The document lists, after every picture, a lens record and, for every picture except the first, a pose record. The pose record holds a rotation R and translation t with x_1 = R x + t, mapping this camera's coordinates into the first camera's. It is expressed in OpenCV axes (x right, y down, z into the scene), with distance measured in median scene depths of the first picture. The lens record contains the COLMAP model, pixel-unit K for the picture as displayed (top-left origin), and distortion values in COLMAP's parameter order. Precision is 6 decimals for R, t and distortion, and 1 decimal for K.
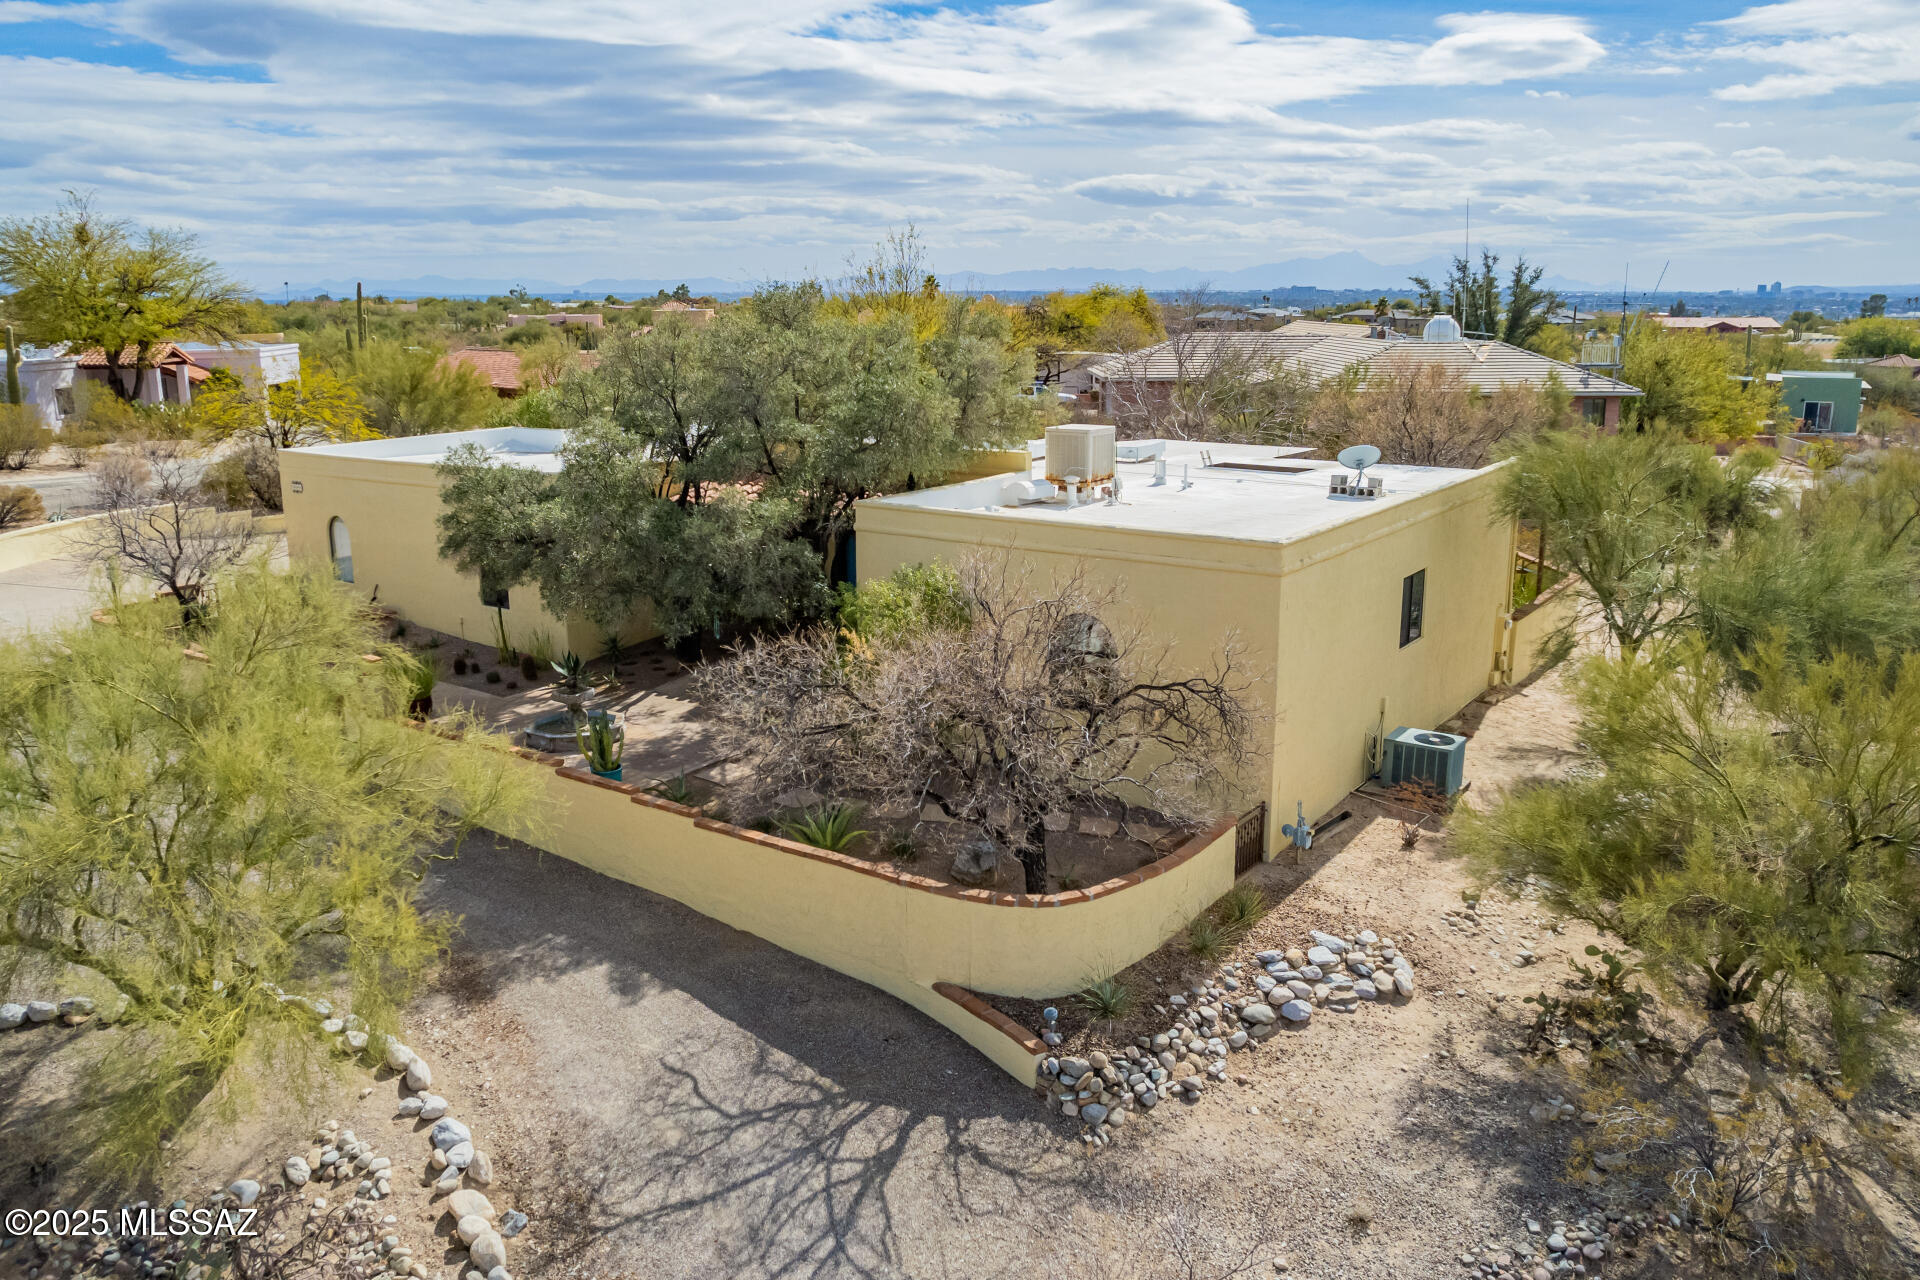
lens RADIAL K [[1478.4, 0, 954.9], [0, 1478.4, 636.1], [0, 0, 1]] dist [-0.070289, 0.051794]
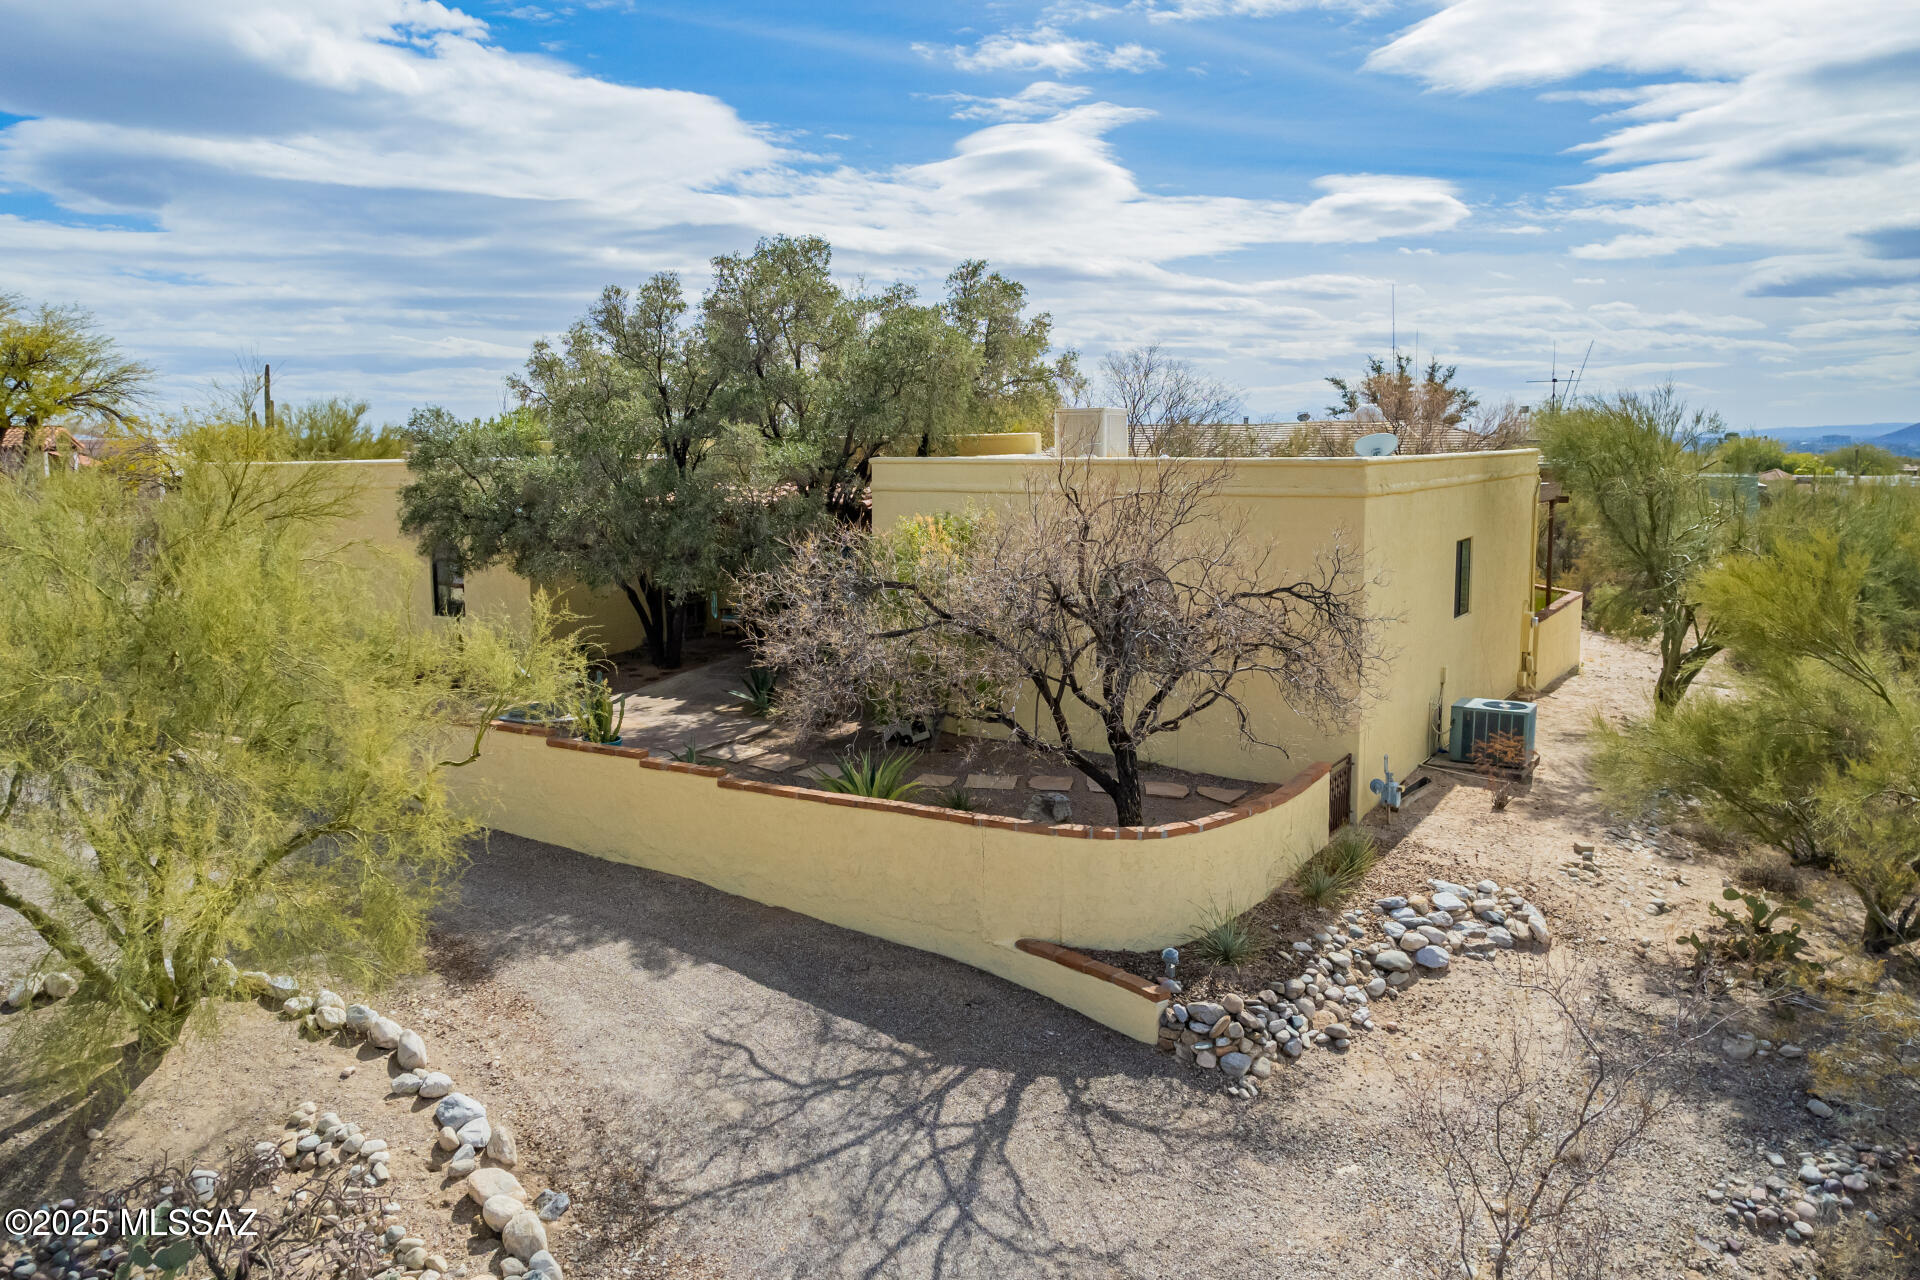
lens RADIAL K [[1478.4, 0, 954.9], [0, 1478.4, 636.1], [0, 0, 1]] dist [-0.070289, 0.051794]
pose [[0.997565, -0.016703, 0.067709, -0.118004], [0.022984, 0.995394, -0.093075, 0.154274], [-0.065843, 0.094405, 0.993354, 0.149190]]
